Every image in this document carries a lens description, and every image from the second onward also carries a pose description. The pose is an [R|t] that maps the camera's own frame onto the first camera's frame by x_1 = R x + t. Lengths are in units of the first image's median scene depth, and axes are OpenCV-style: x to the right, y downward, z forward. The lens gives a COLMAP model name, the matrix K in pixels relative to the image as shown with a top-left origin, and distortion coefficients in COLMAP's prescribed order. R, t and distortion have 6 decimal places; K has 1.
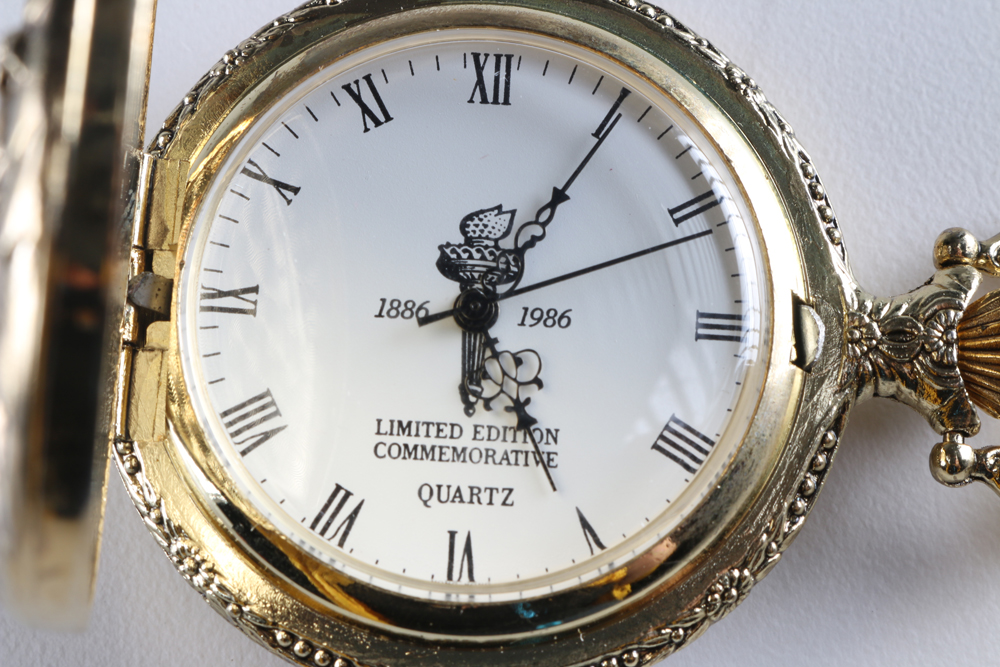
lens RADIAL K [[2502.4, 0, 499.0], [0, 2502.4, 337.6], [0, 0, 1]] dist [0.123832, 0.000000]
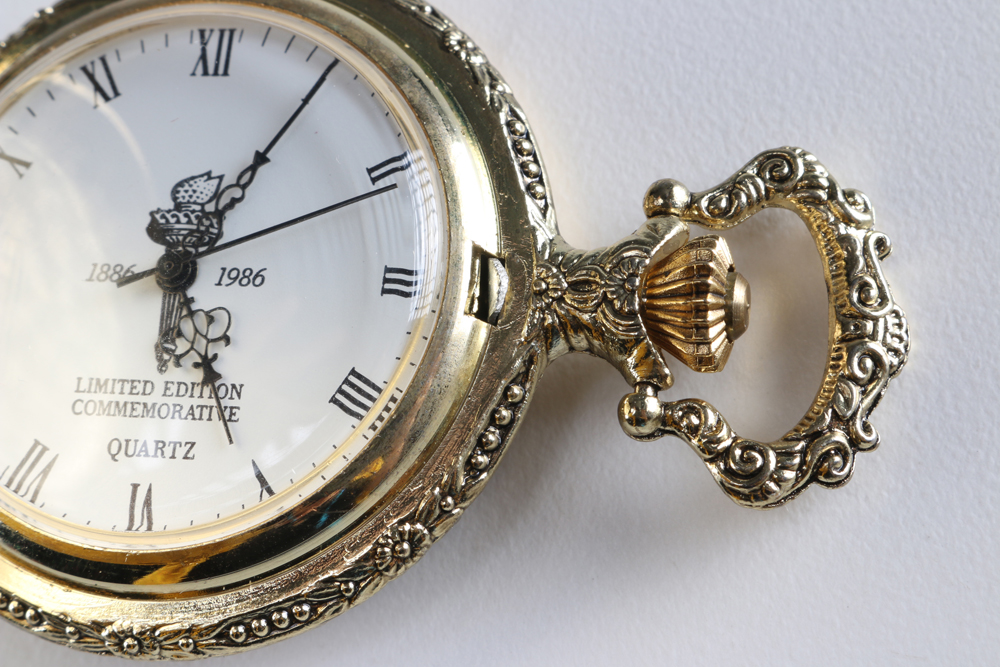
lens RADIAL K [[2502.4, 0, 501.1], [0, 2502.4, 329.4], [0, 0, 1]] dist [0.123832, 0.000000]
pose [[0.951806, -0.026794, -0.305528, 0.425049], [-0.002596, 0.995437, -0.095386, 0.108893], [0.306690, 0.091582, 0.947393, 0.072131]]
